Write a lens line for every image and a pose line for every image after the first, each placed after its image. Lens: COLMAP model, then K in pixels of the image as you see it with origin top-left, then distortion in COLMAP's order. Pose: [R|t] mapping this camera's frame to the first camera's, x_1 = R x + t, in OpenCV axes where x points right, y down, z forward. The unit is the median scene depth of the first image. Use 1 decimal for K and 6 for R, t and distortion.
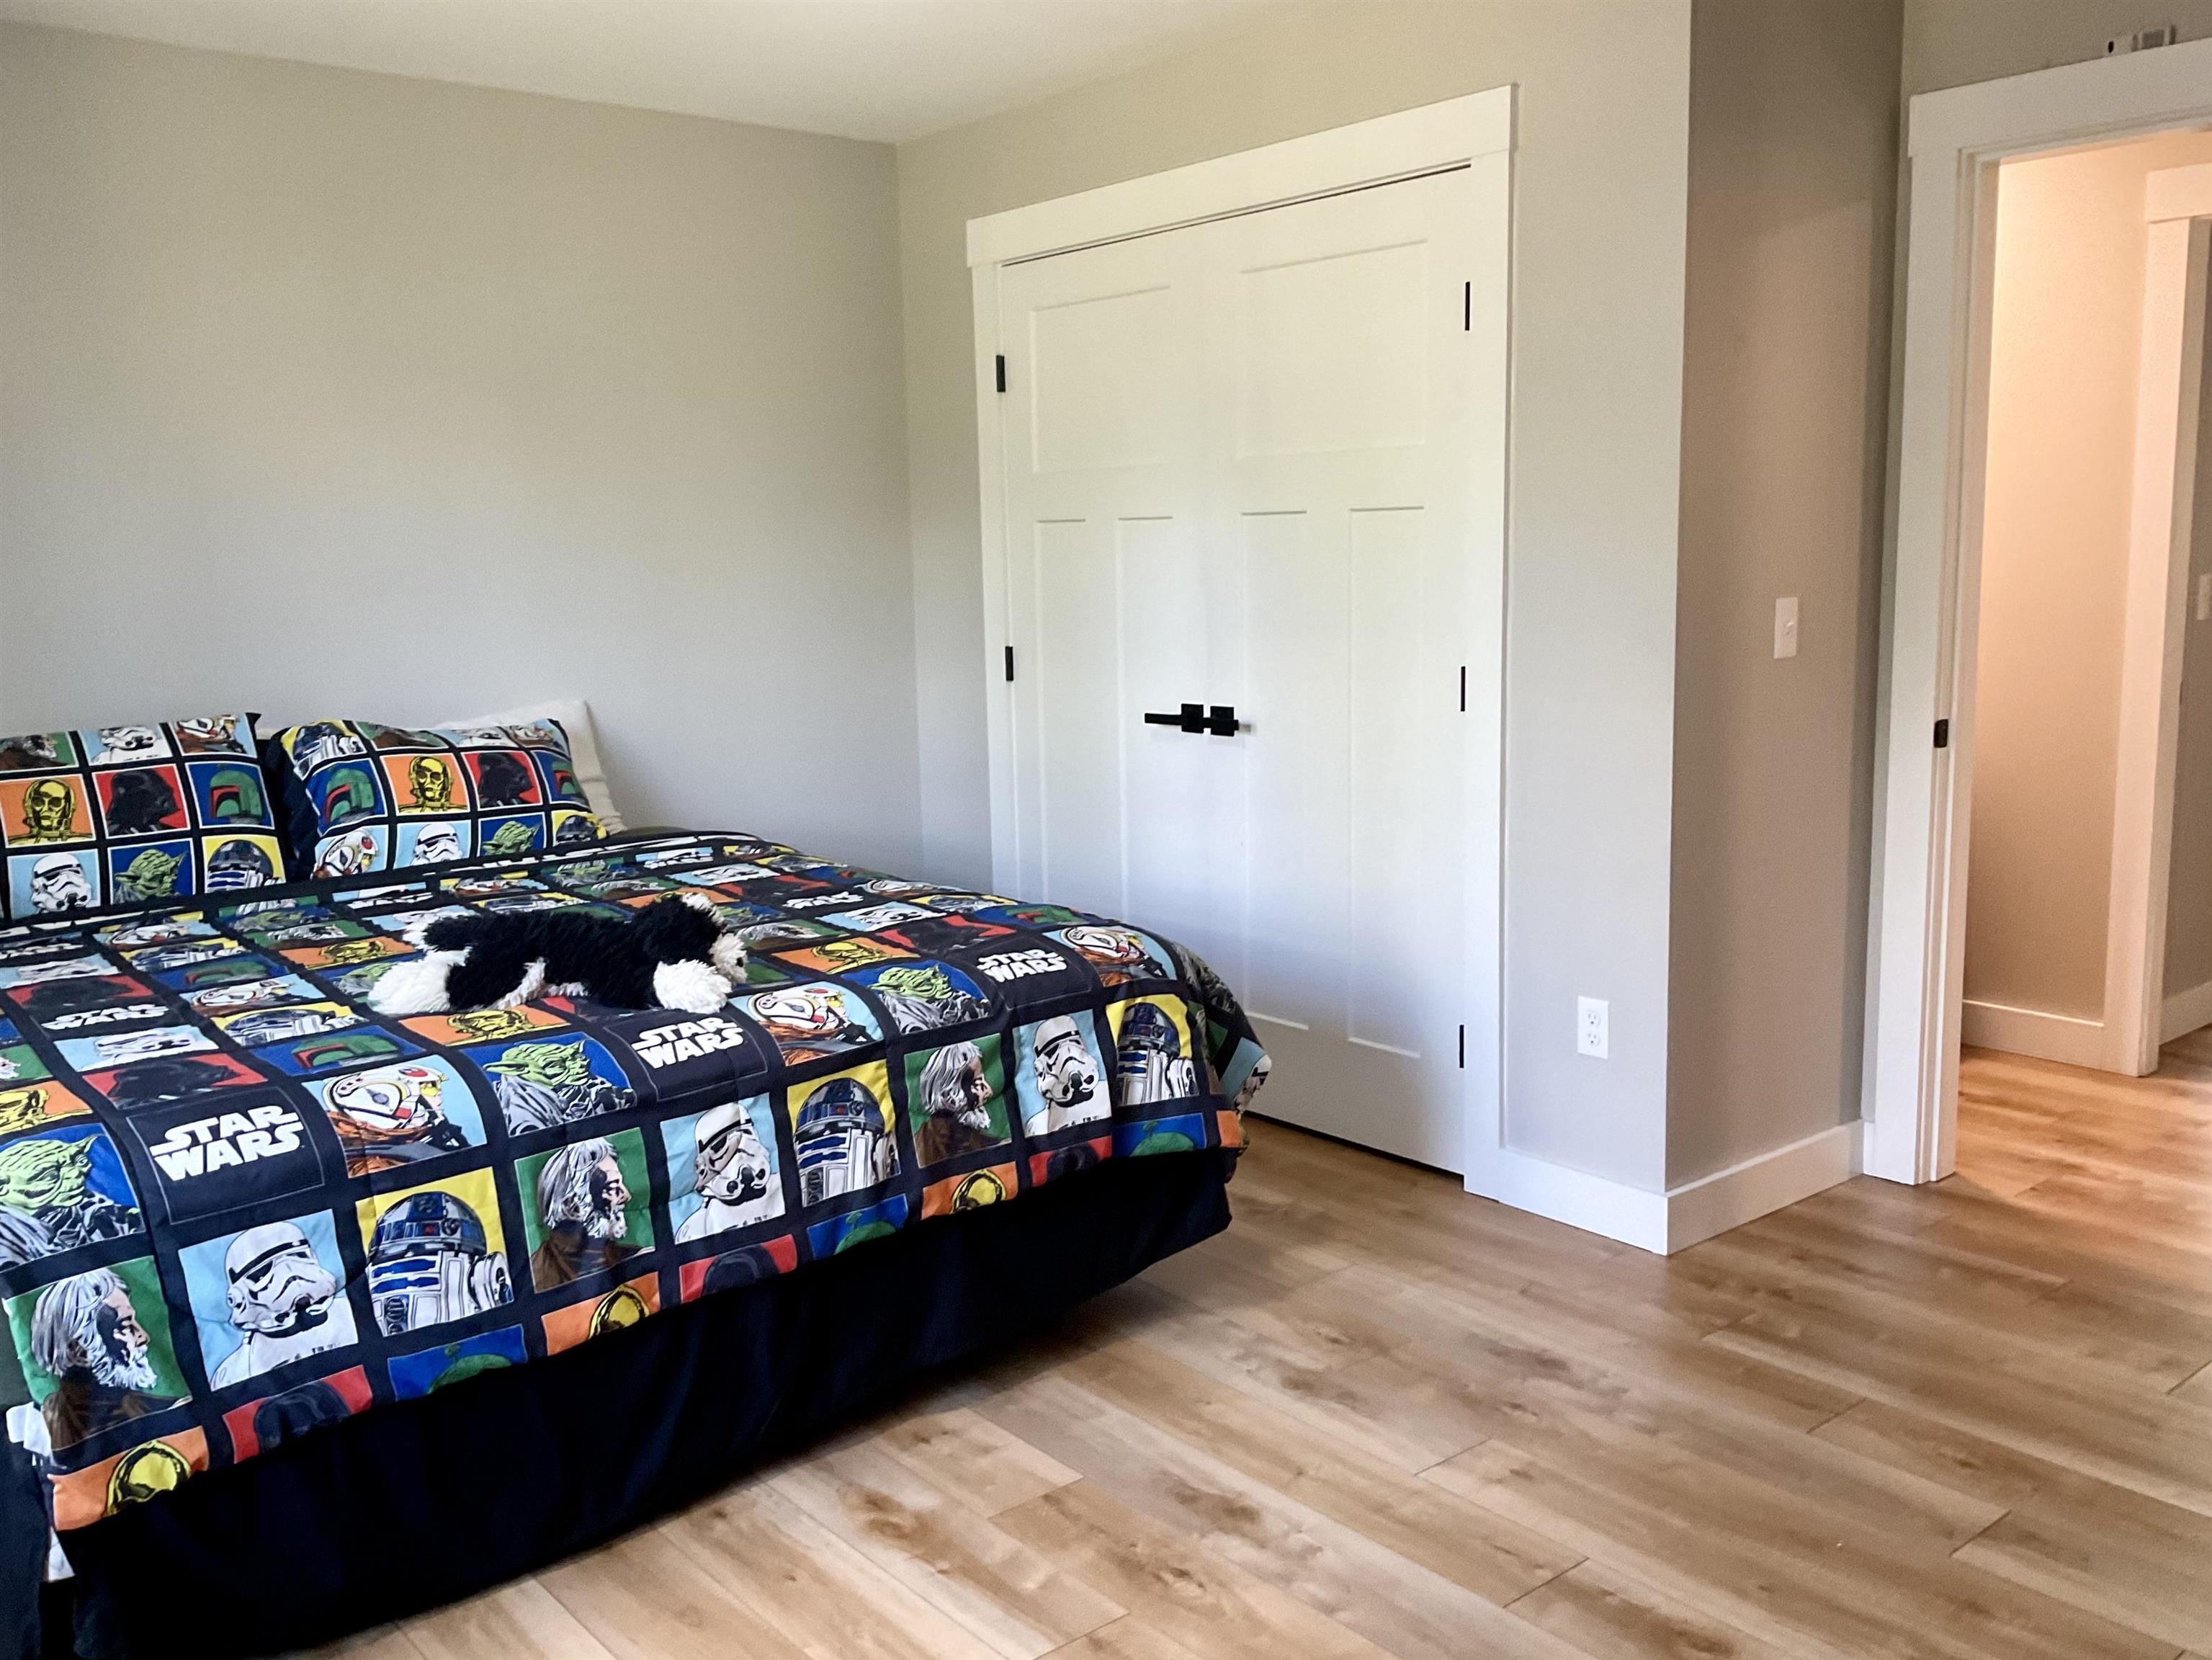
lens RADIAL K [[1887.1, 0, 1120.4], [0, 1887.1, 820.4], [0, 0, 1]] dist [0.089717, -0.065274]
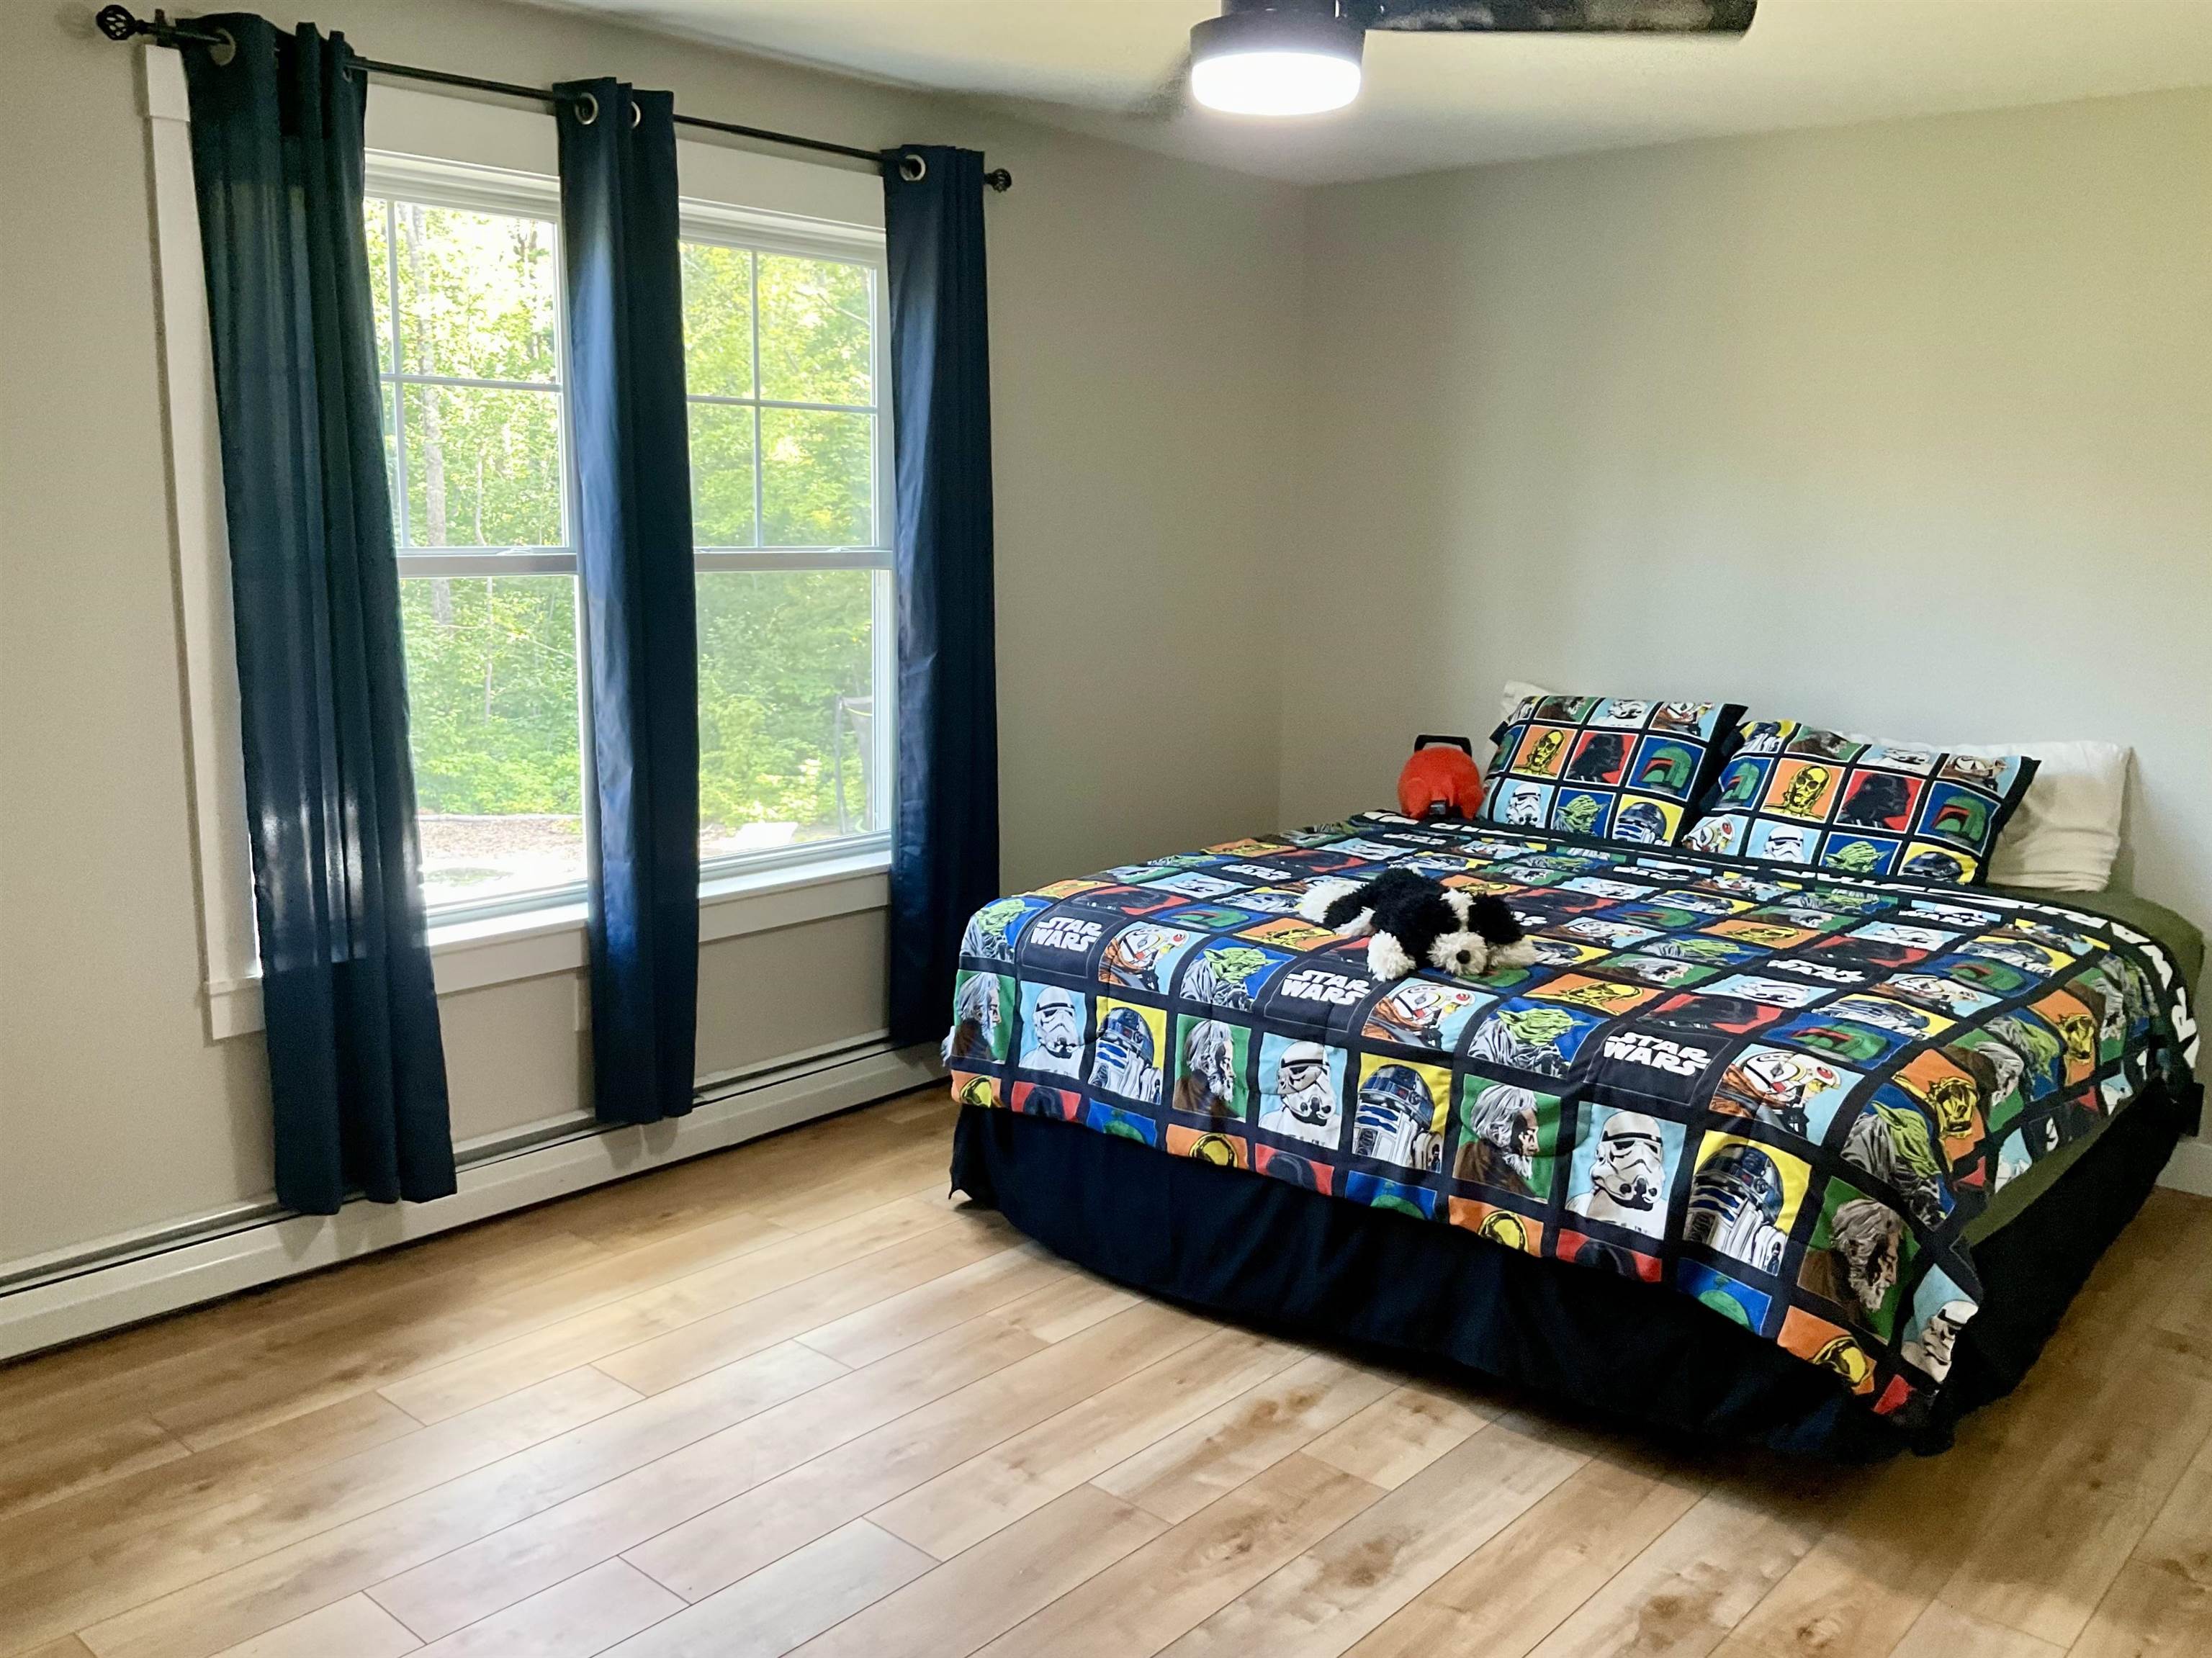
lens RADIAL K [[1886.7, 0, 1118.2], [0, 1886.7, 835.2], [0, 0, 1]] dist [0.089717, -0.065274]
pose [[0.158316, 0.205199, -0.965831, 0.875300], [-0.167564, 0.969562, 0.178525, -0.170241], [0.973066, 0.133575, 0.187881, 0.573468]]
